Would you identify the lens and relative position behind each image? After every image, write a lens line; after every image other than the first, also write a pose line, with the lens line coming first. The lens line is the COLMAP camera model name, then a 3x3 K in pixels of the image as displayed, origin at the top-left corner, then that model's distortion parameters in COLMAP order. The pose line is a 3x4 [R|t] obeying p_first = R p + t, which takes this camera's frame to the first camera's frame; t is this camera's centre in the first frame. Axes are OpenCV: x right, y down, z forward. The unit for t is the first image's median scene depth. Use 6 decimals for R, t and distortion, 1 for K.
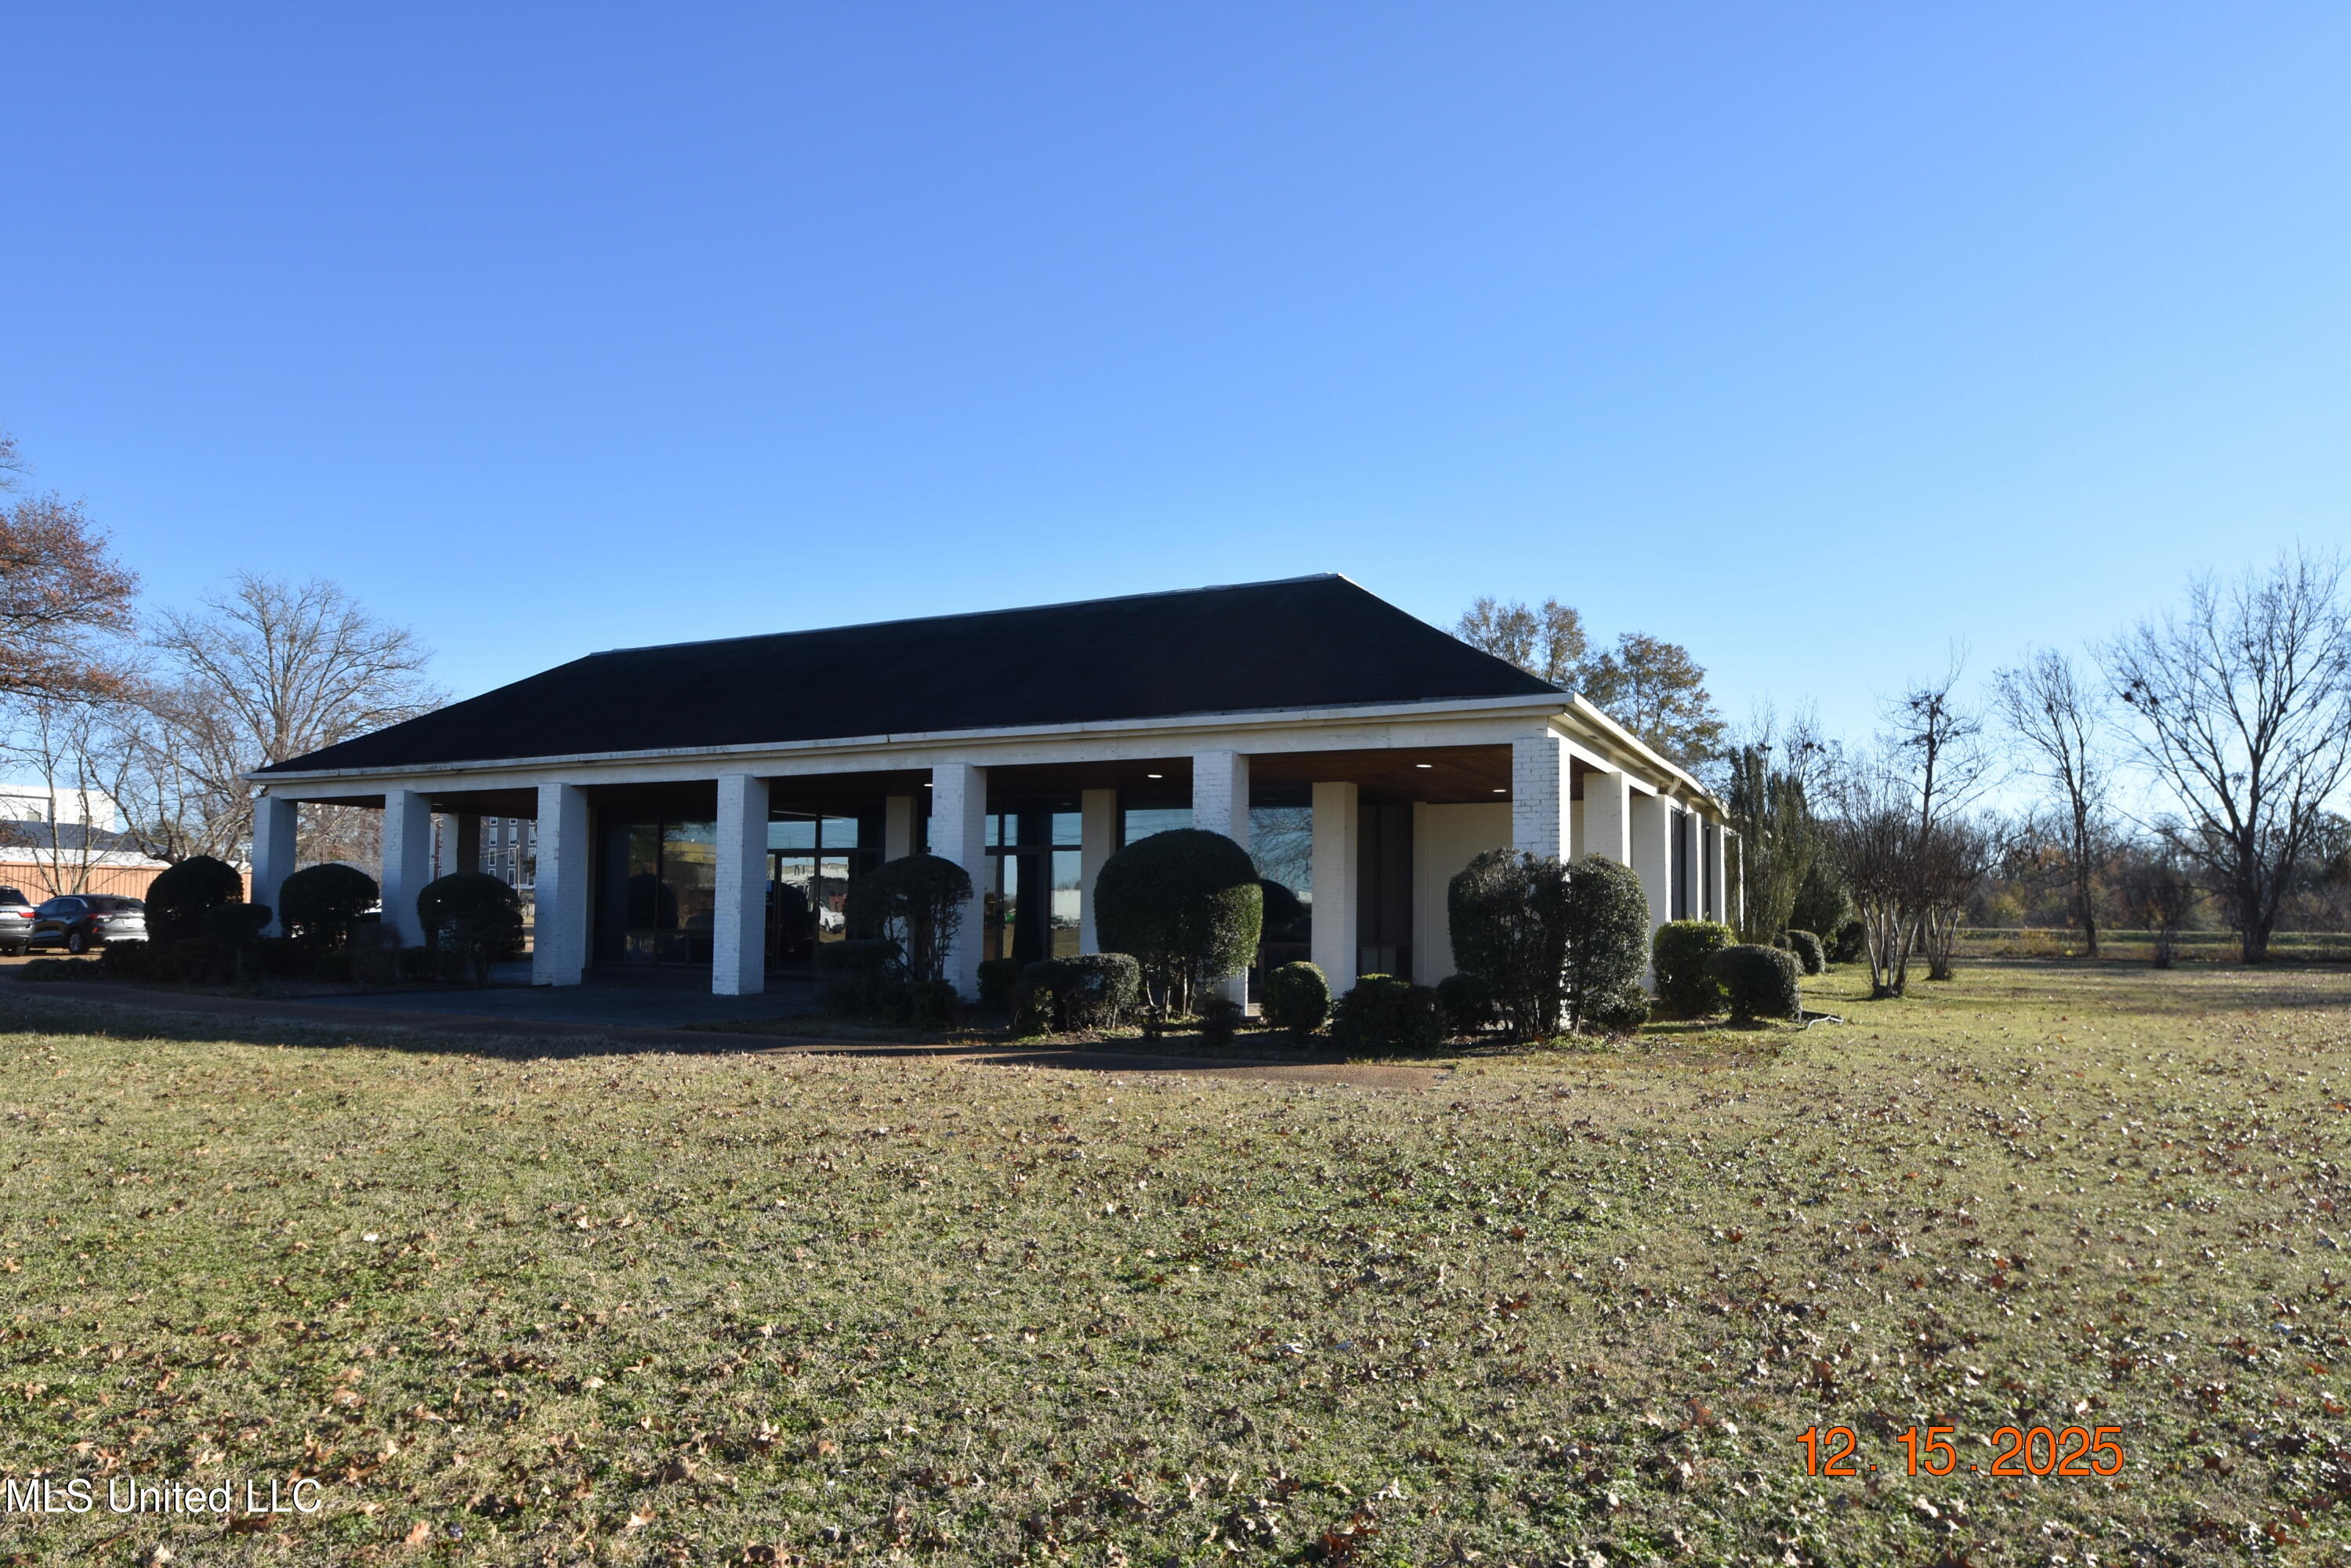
lens RADIAL K [[1435.2, 0, 1227.0], [0, 1435.2, 842.4], [0, 0, 1]] dist [-0.005150, -0.013970]
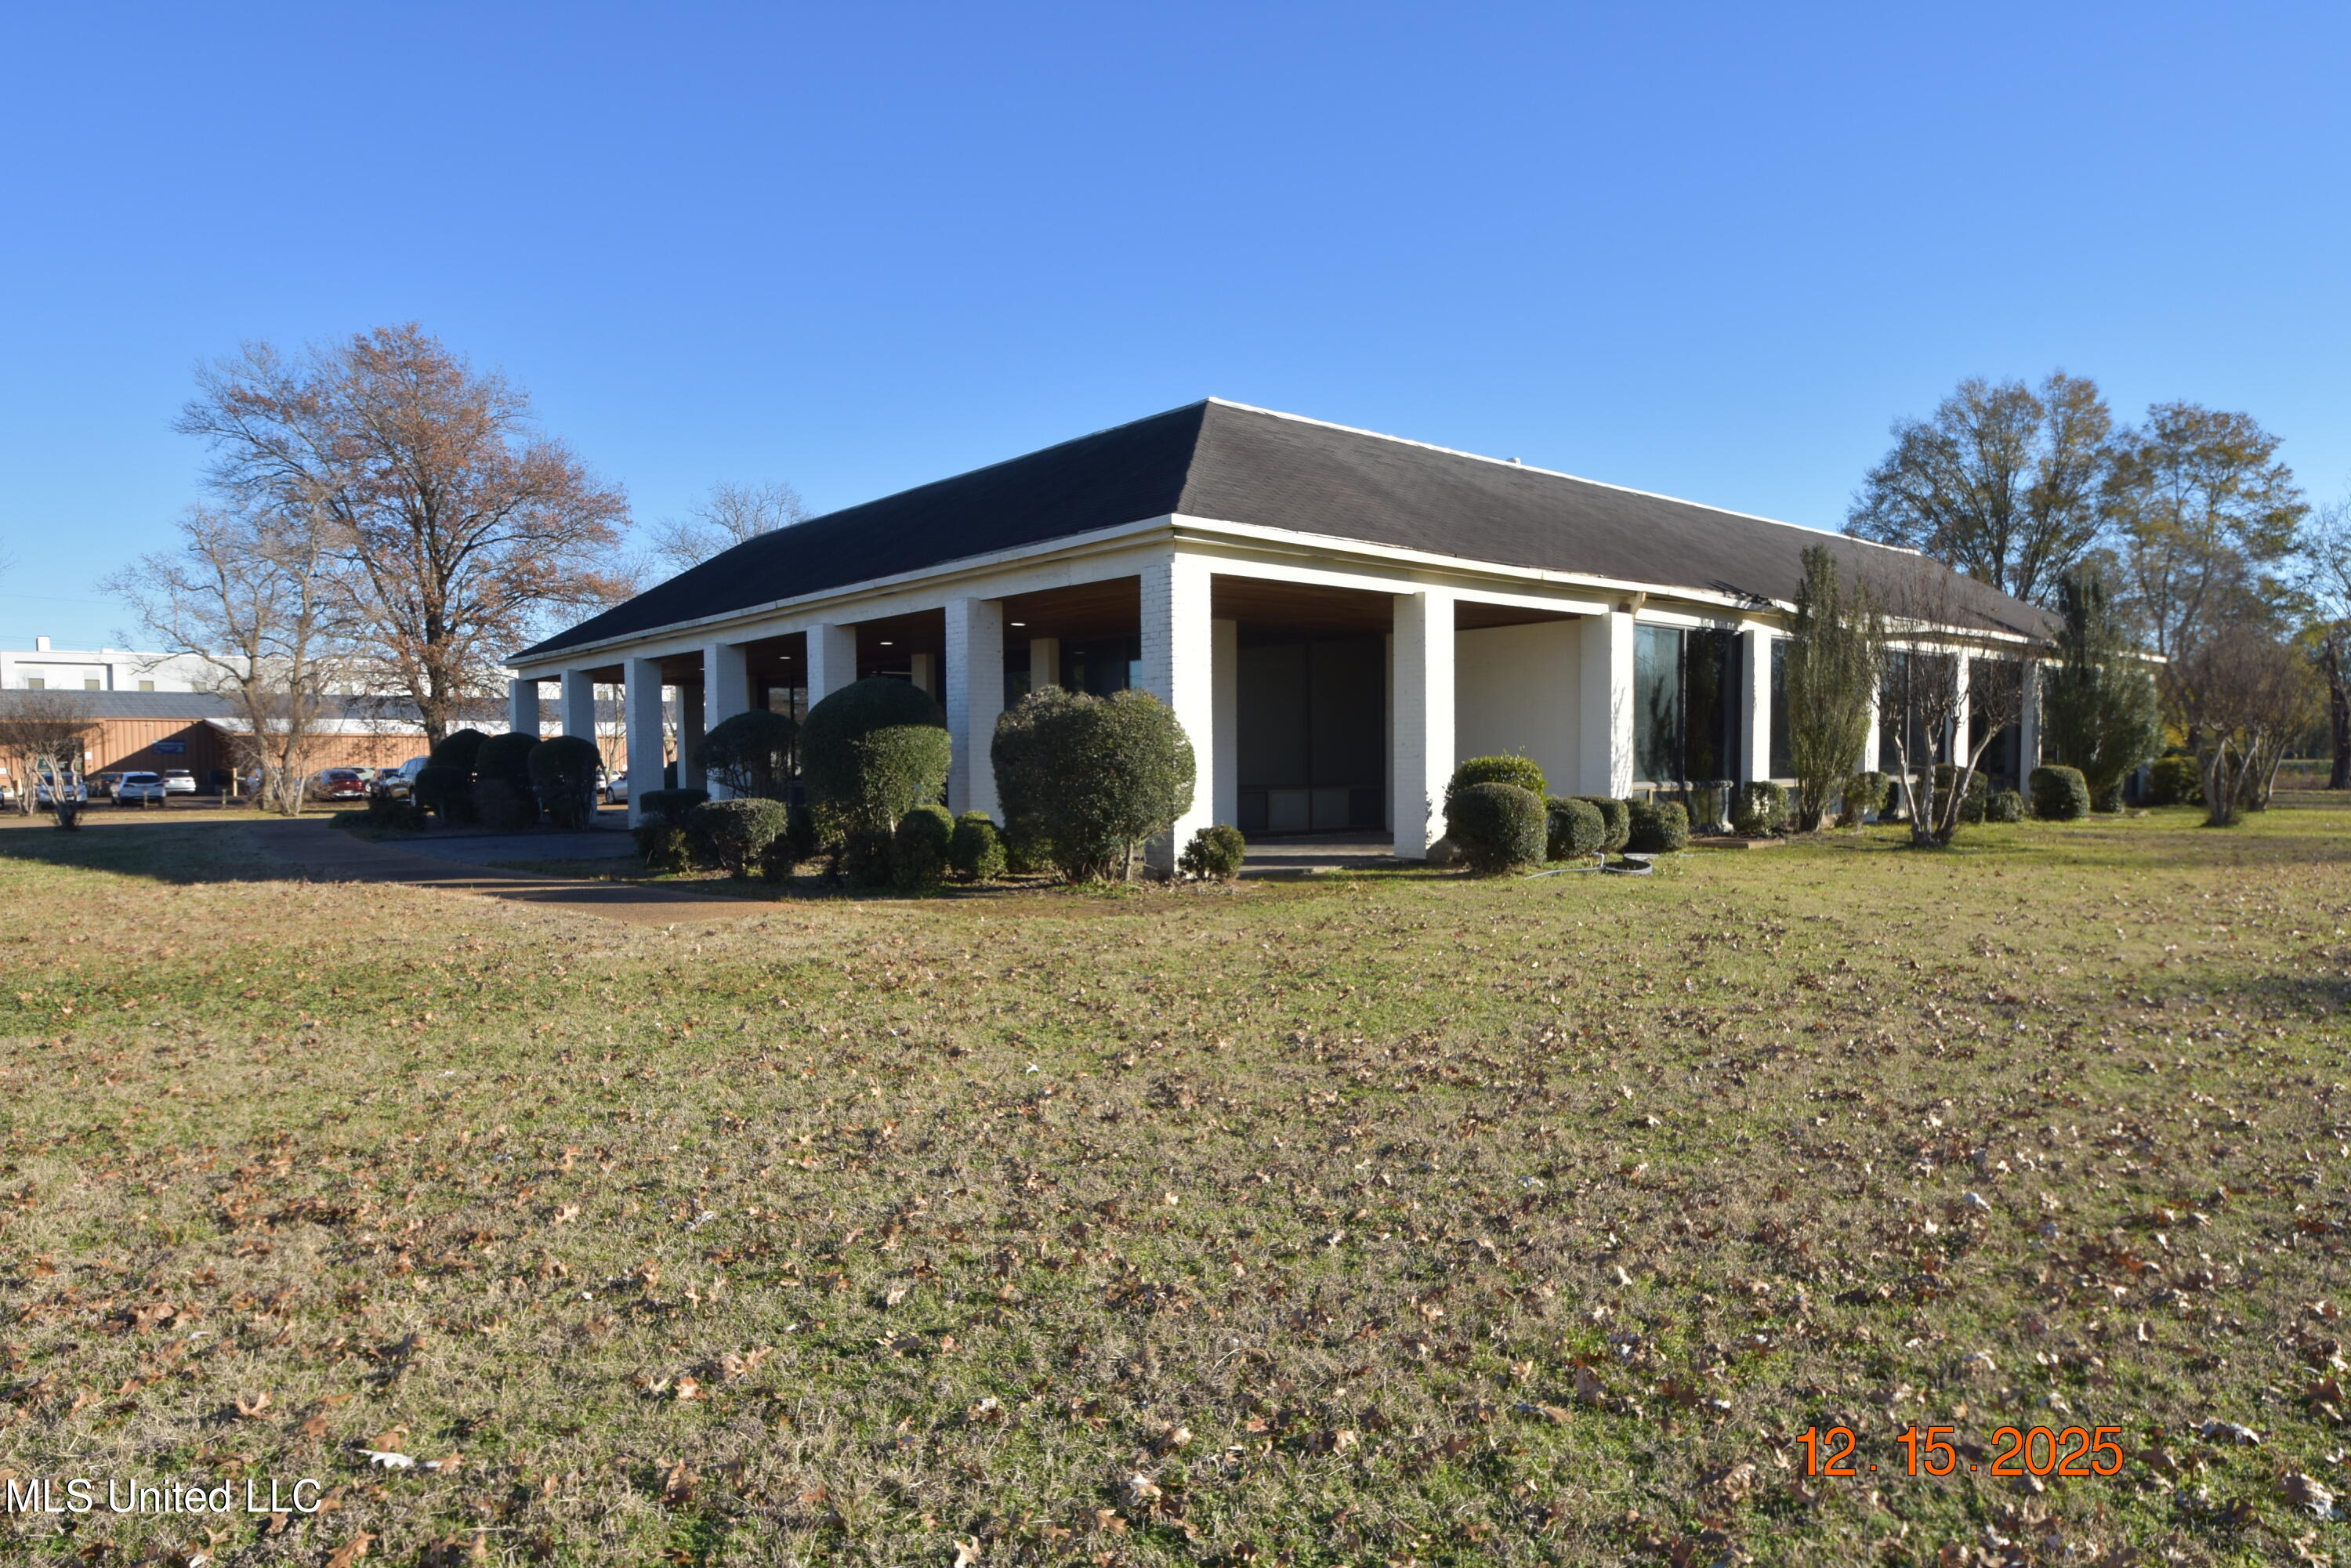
lens RADIAL K [[1435.2, 0, 1227.0], [0, 1435.2, 842.4], [0, 0, 1]] dist [-0.005150, -0.013970]
pose [[0.919869, 0.006462, -0.392173, 0.127801], [0.035373, 0.994423, 0.099357, 0.003093], [0.390628, -0.105268, 0.914510, 0.029554]]
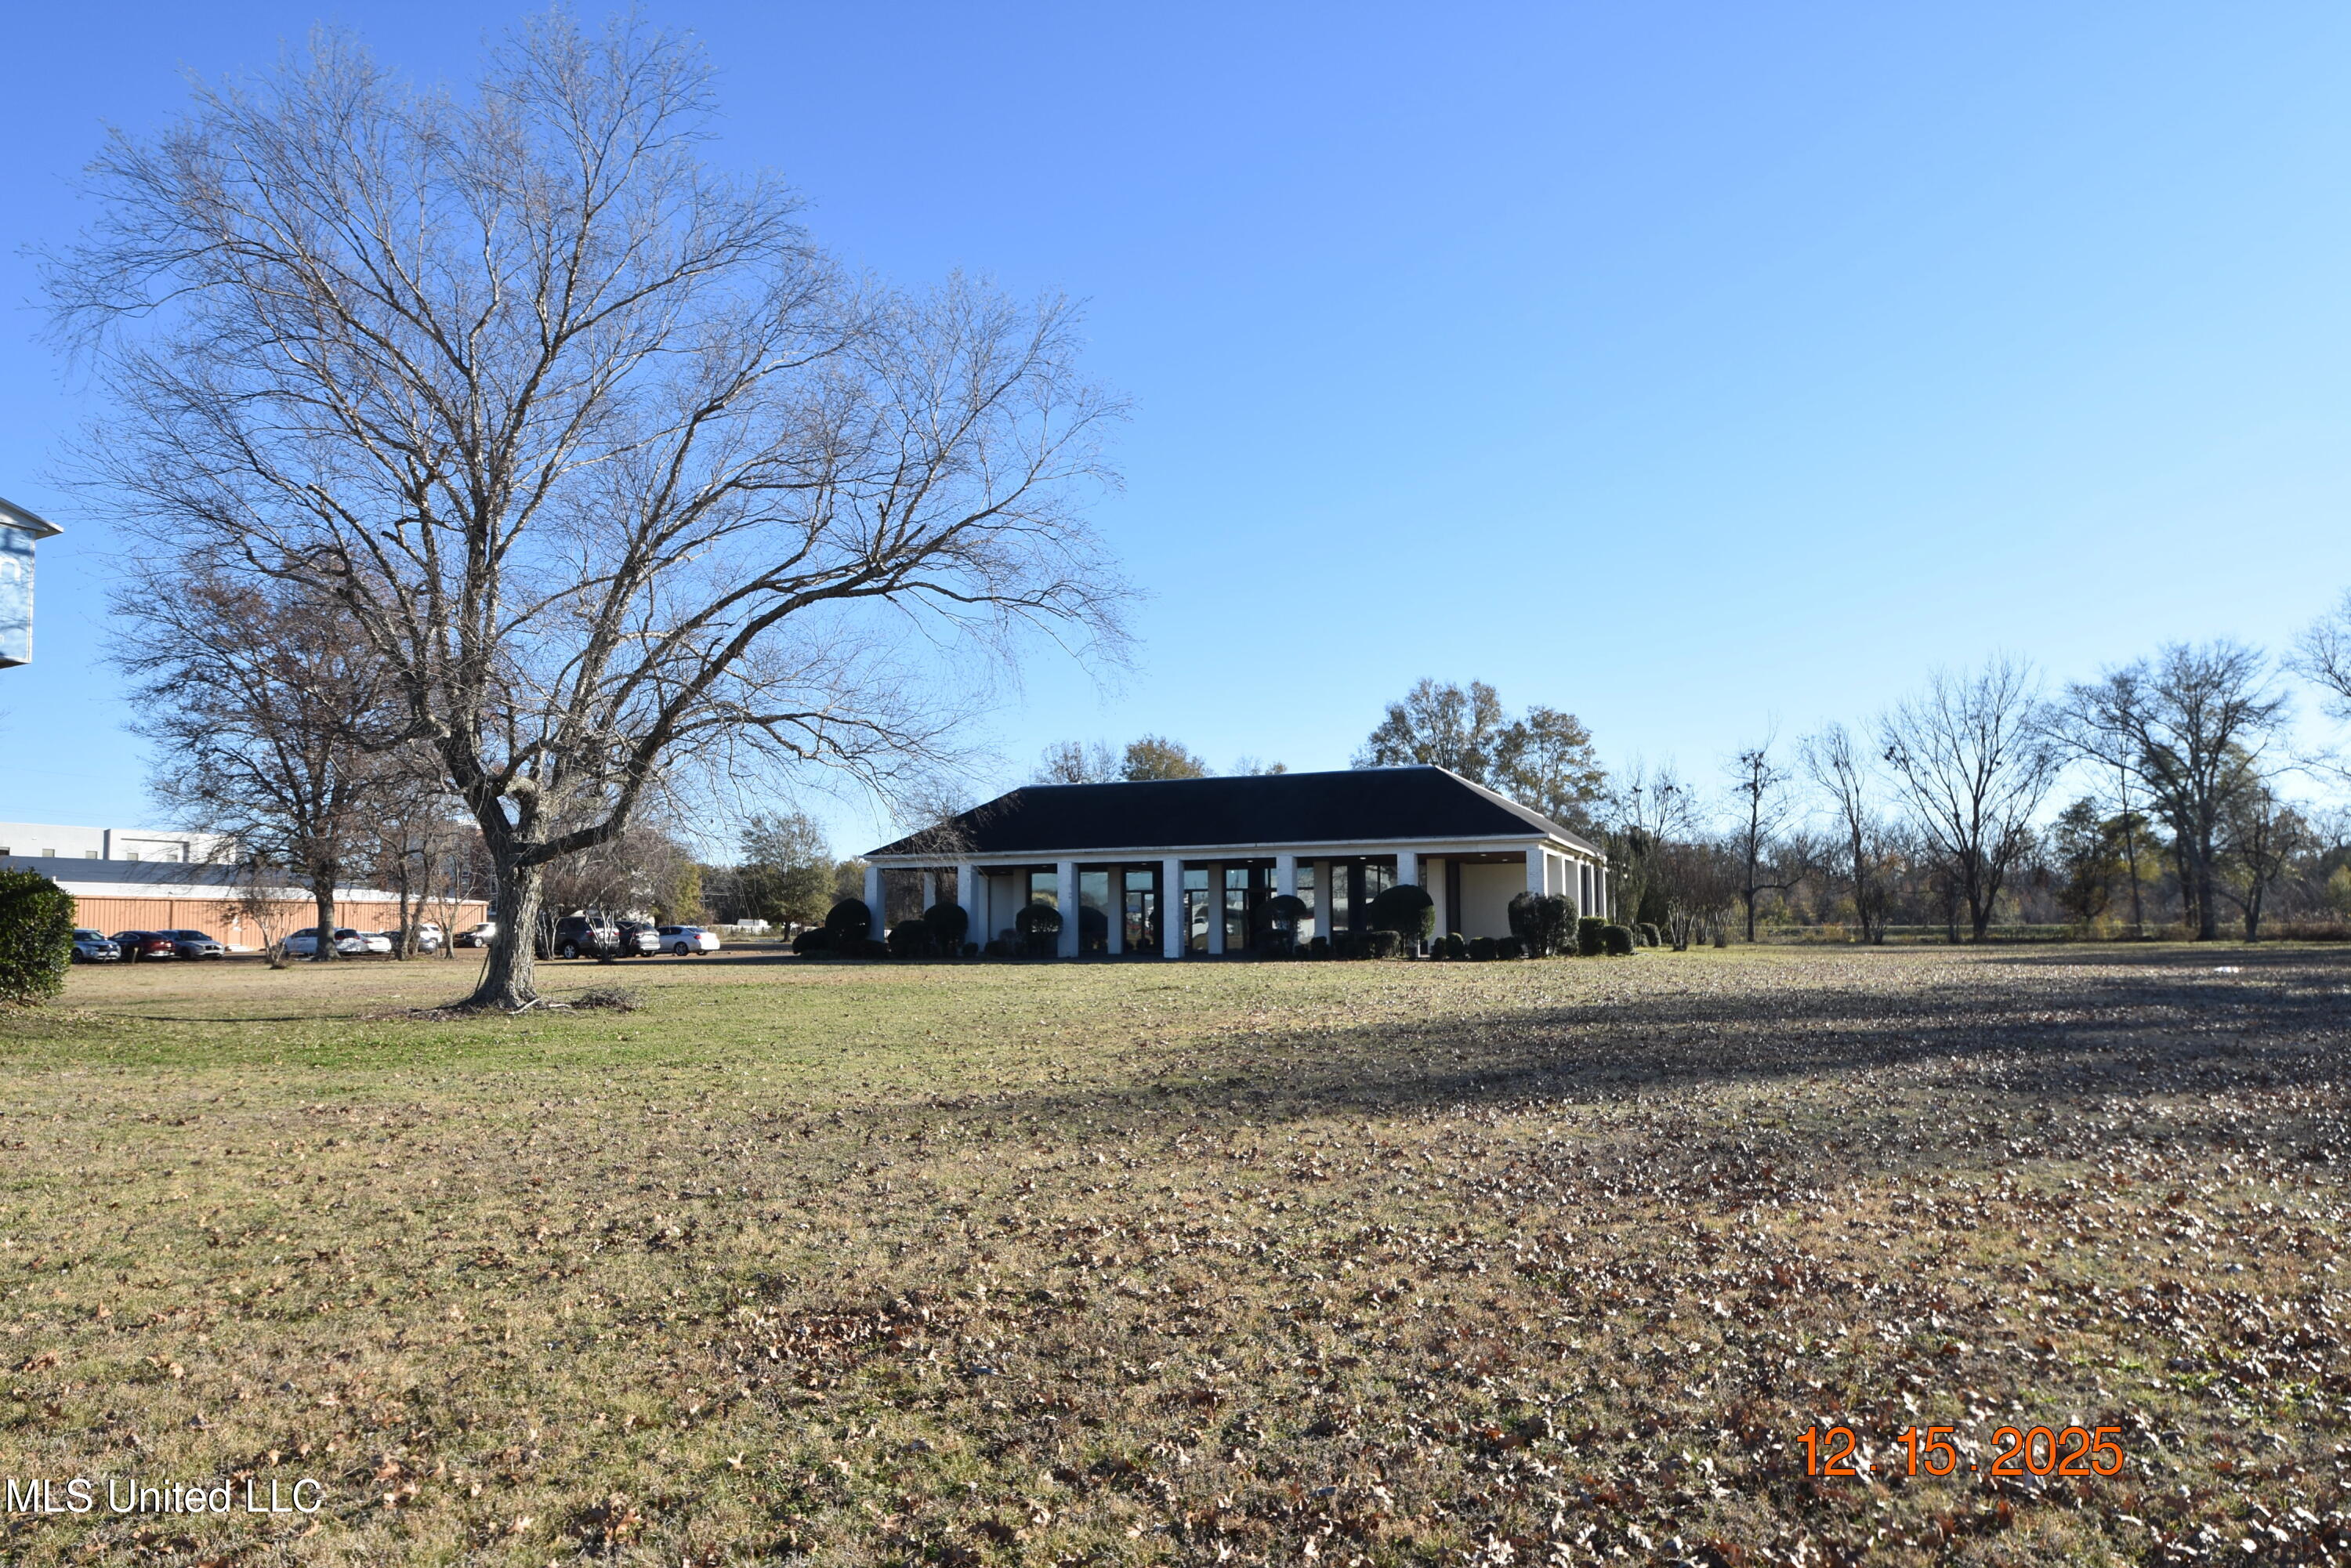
lens RADIAL K [[1435.2, 0, 1227.0], [0, 1435.2, 842.4], [0, 0, 1]] dist [-0.005150, -0.013970]
pose [[0.997252, -0.012019, 0.073098, -0.117283], [0.012648, 0.999887, -0.008154, -0.014640], [-0.072992, 0.009056, 0.997291, -0.345862]]
